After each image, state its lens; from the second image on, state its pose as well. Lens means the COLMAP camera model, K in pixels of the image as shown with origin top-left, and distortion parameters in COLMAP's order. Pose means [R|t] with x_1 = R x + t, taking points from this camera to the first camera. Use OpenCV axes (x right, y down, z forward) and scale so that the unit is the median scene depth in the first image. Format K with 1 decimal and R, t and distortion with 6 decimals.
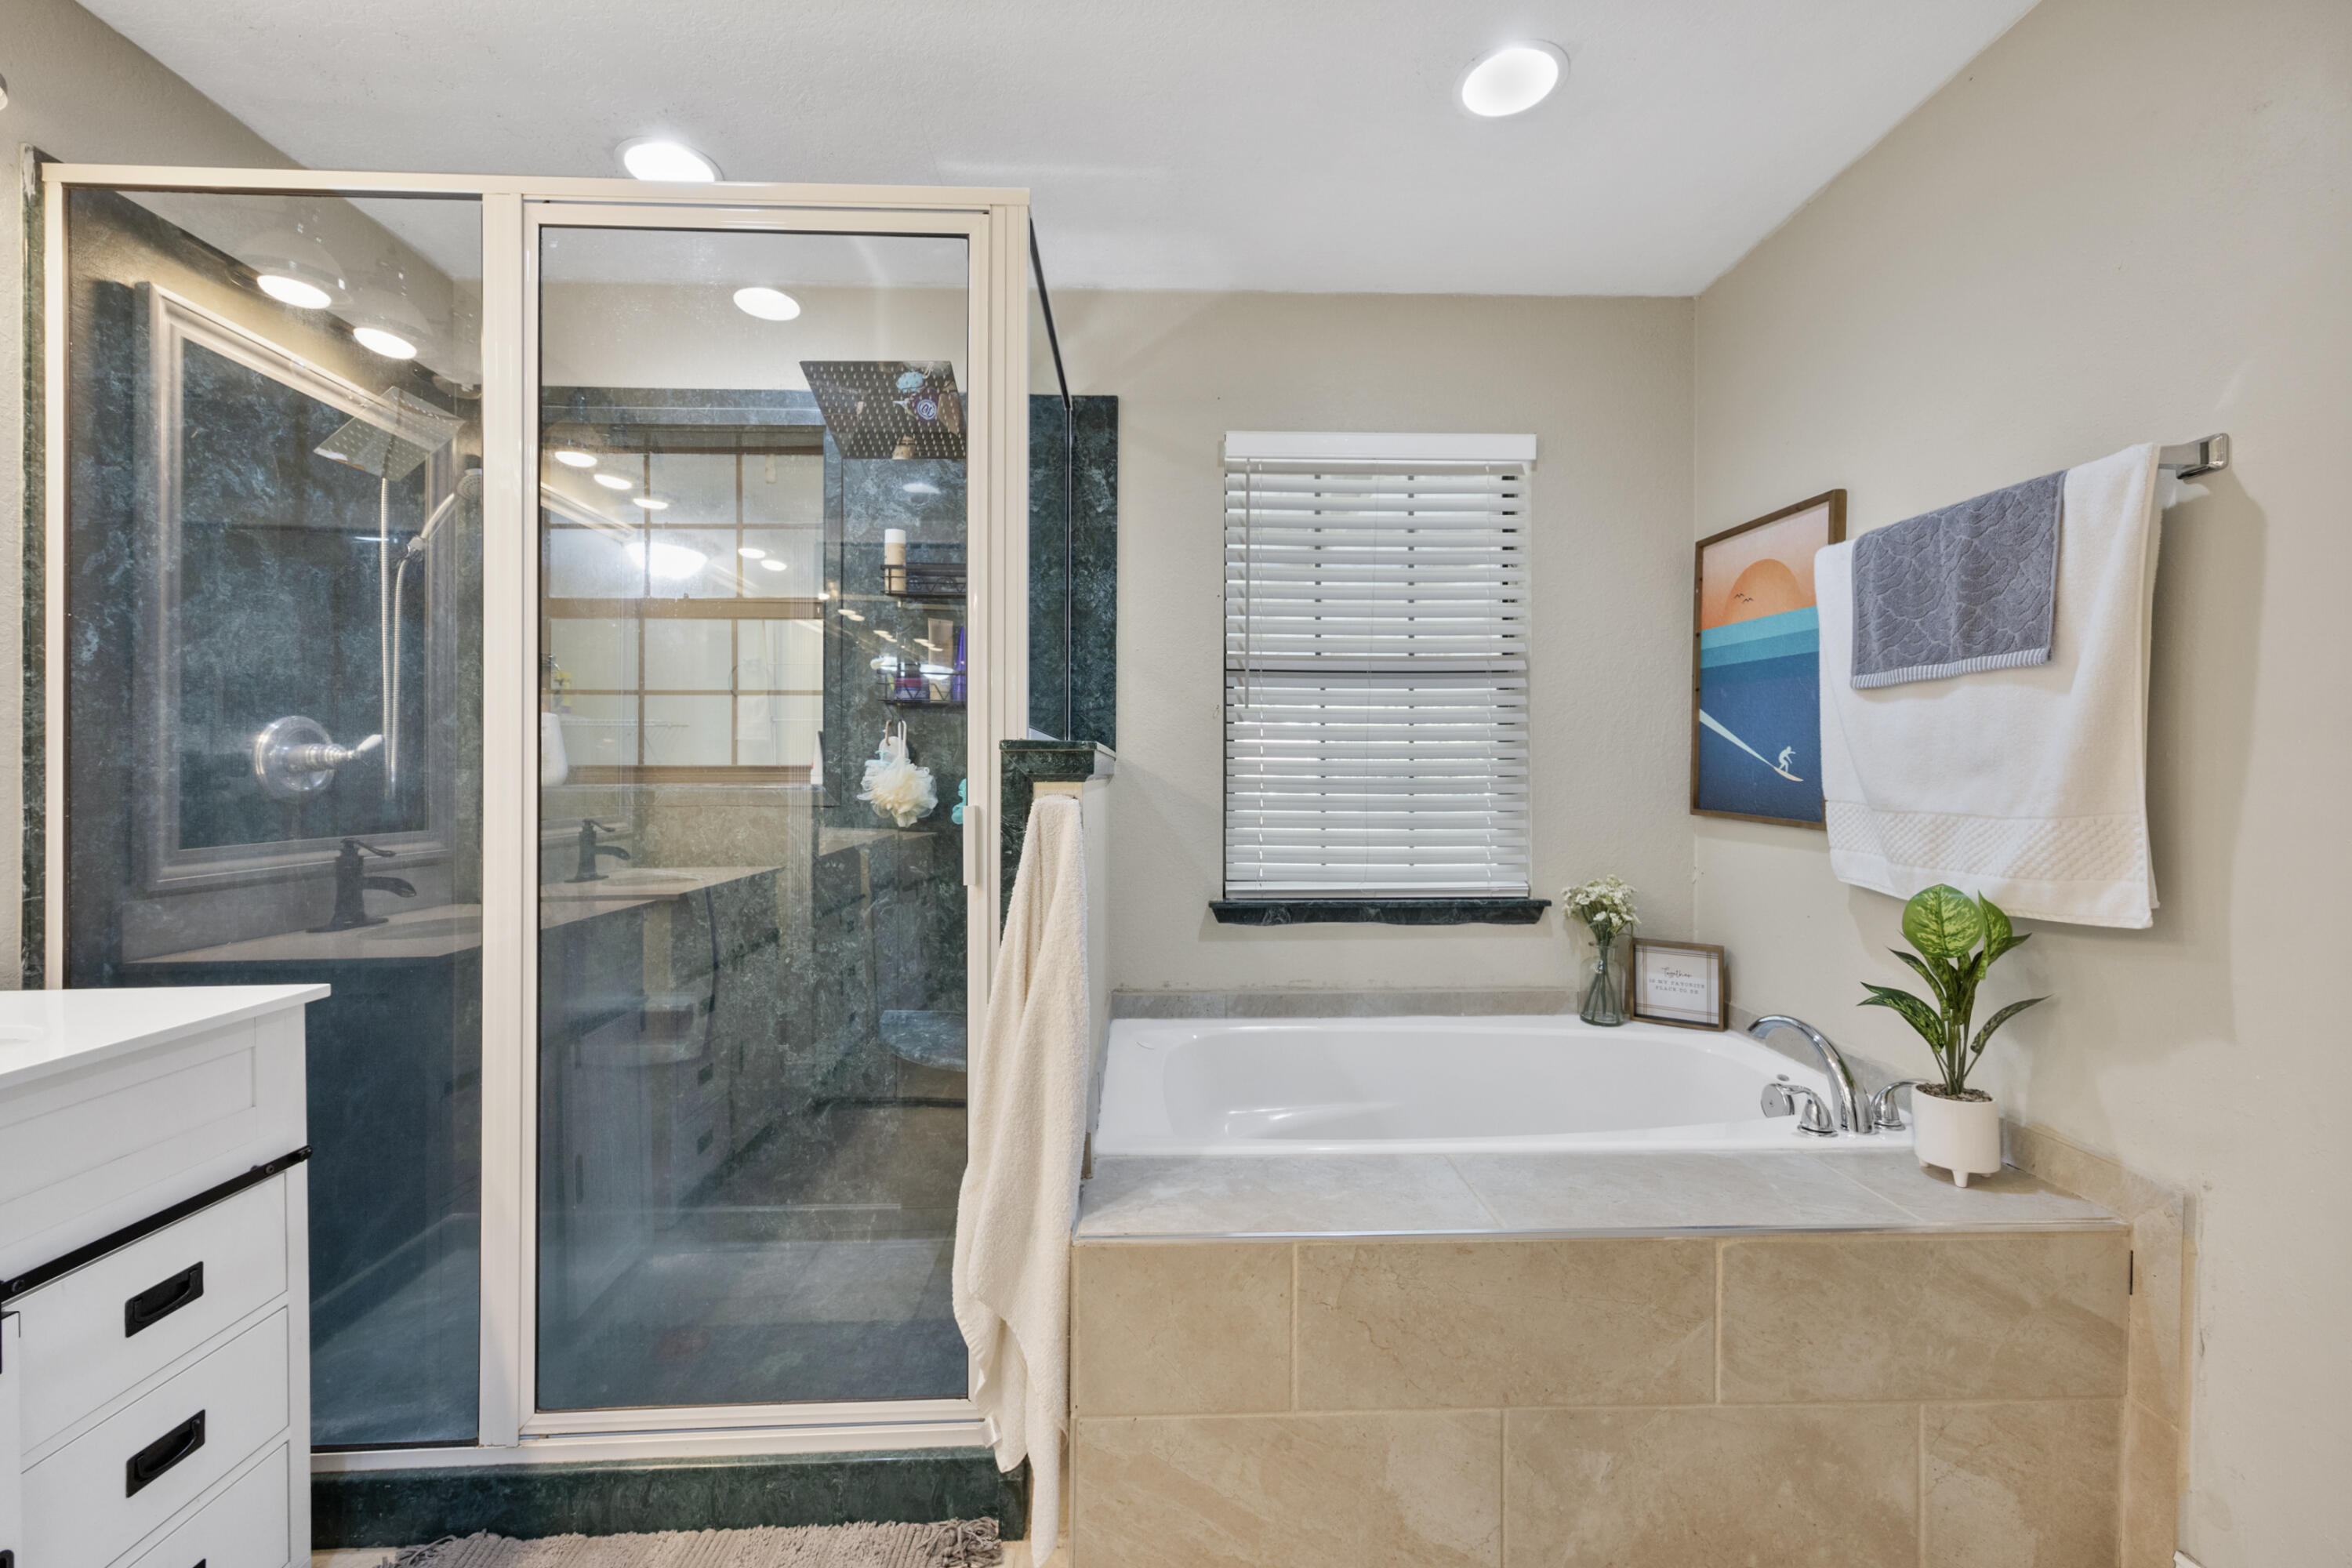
lens RADIAL K [[958.4, 0, 1179.3], [0, 958.4, 764.3], [0, 0, 1]] dist [0.001135, -0.000594]
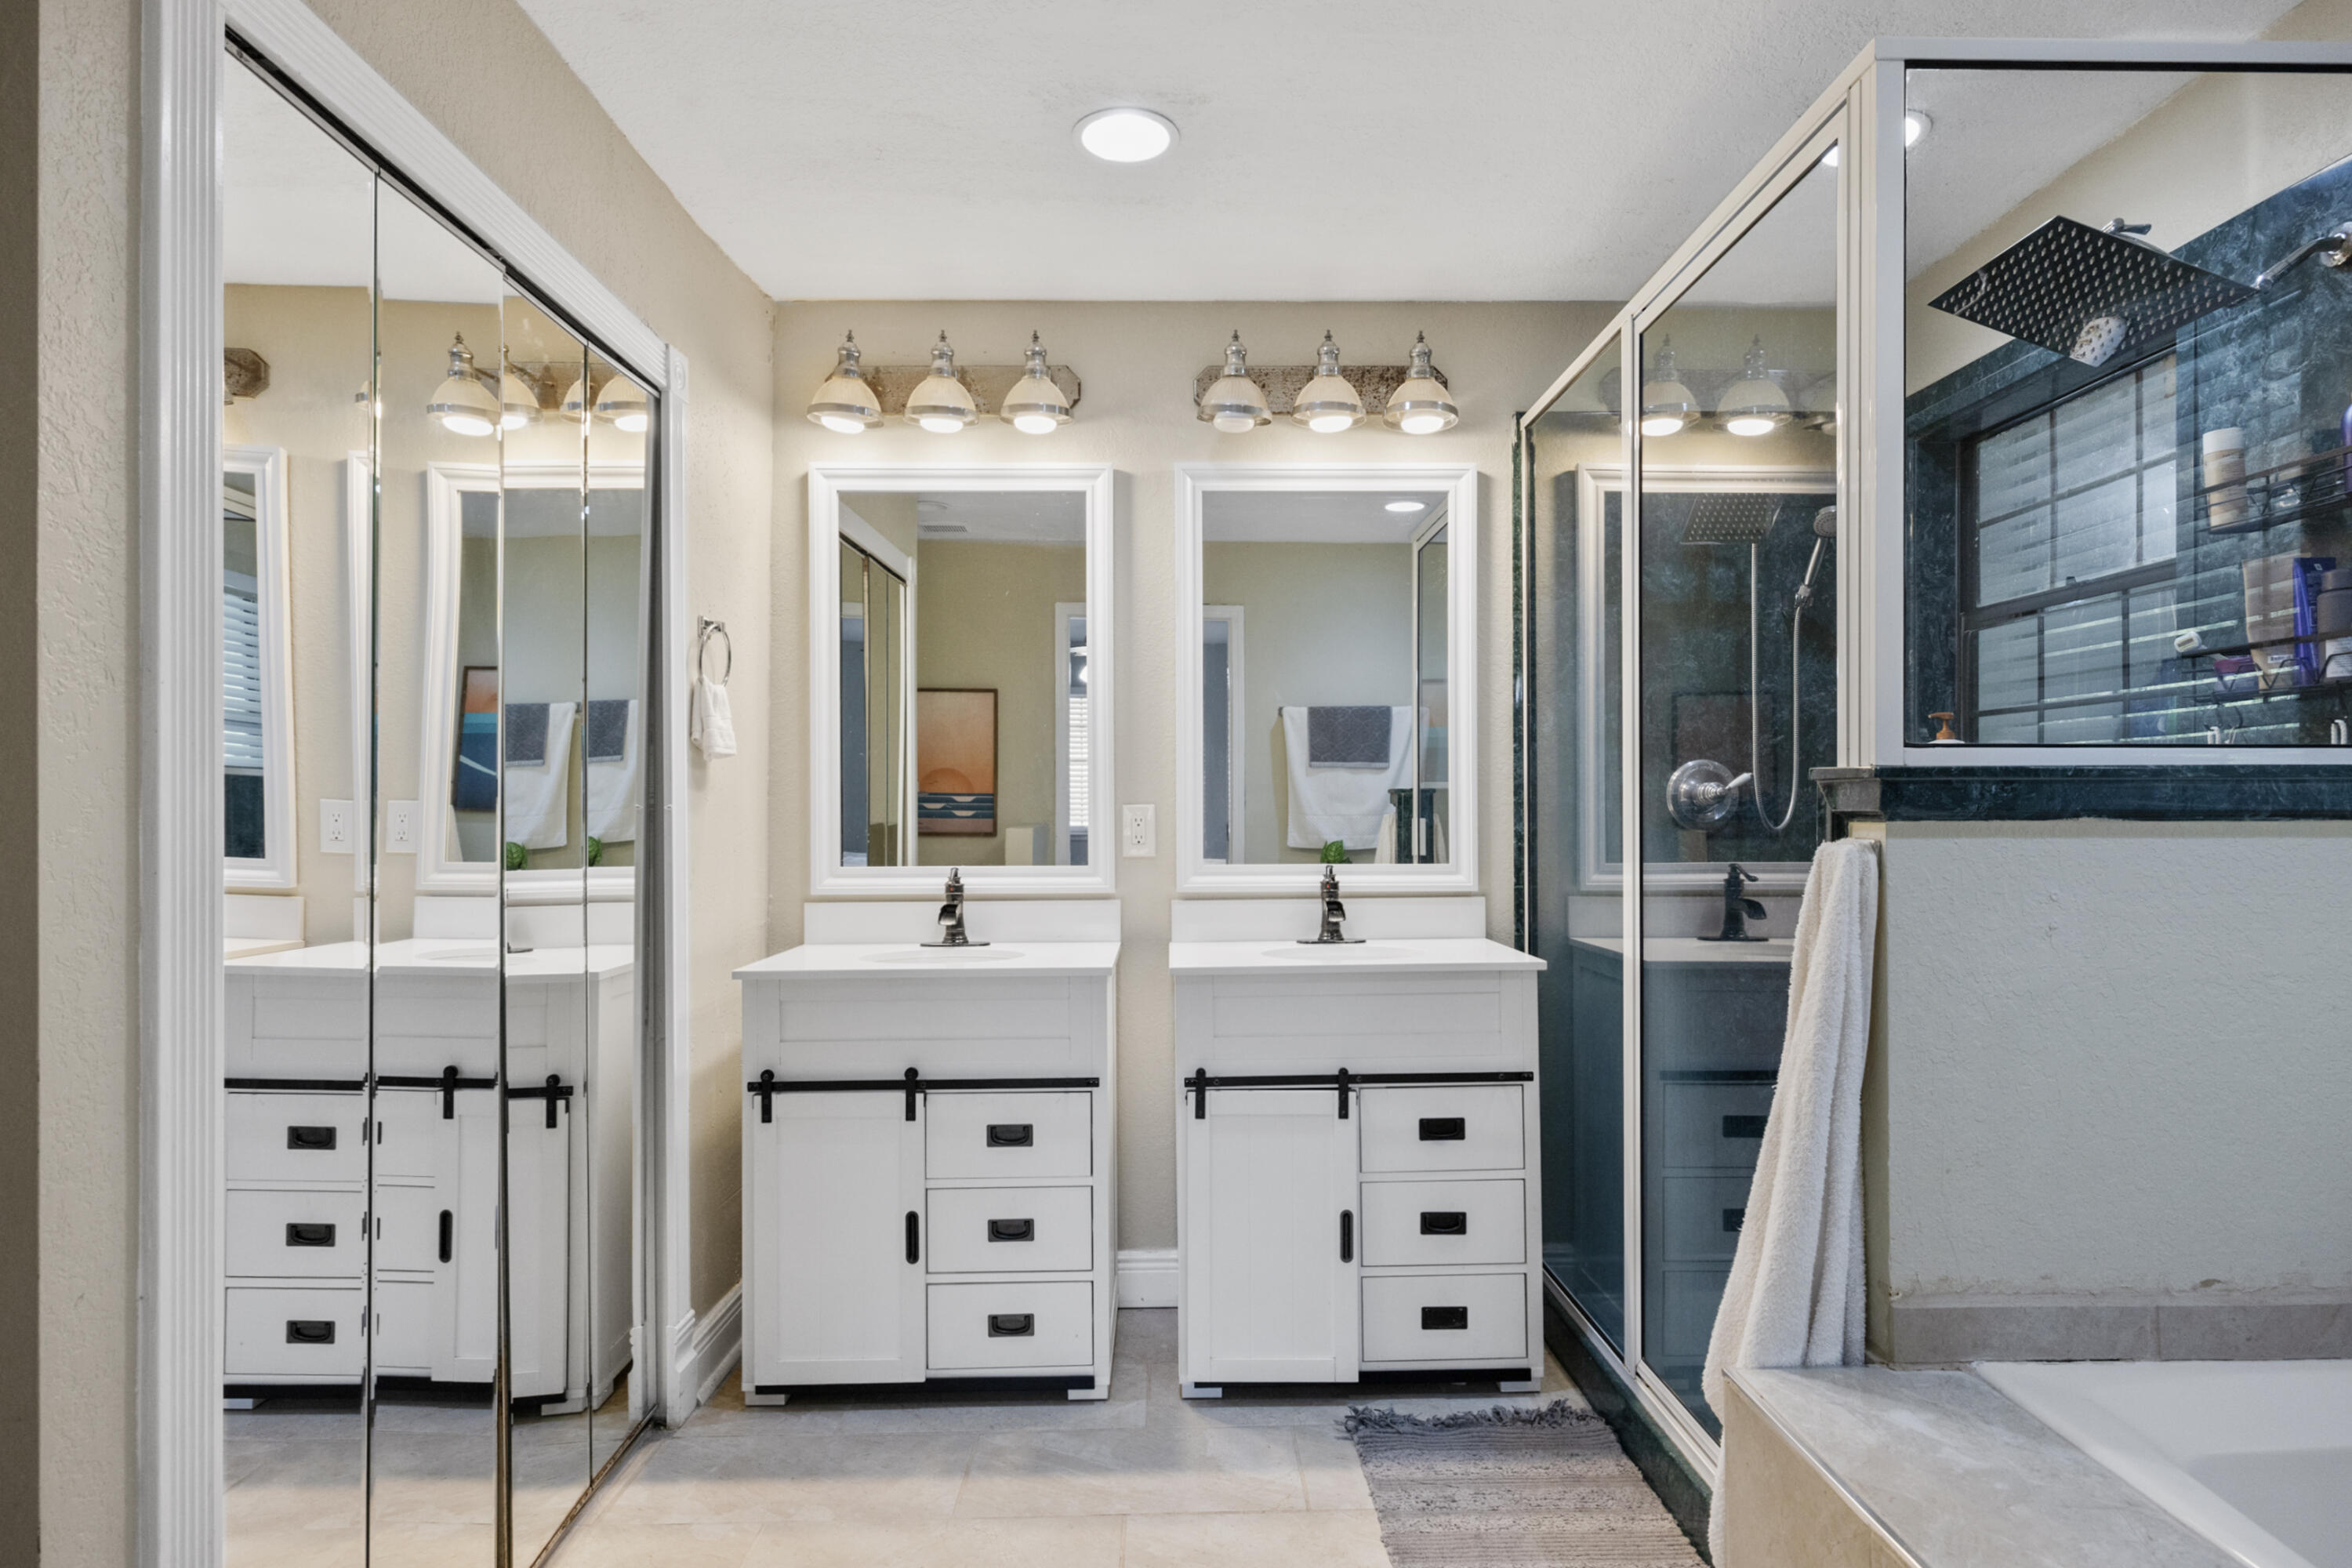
lens RADIAL K [[1226.2, 0, 1181.0], [0, 1226.2, 803.9], [0, 0, 1]] dist [-0.006902, -0.000741]
pose [[-0.024502, -0.004043, -0.999692, 0.847710], [0.007793, 0.999961, -0.004235, 0.008355], [0.999669, -0.007894, -0.024470, 0.498638]]
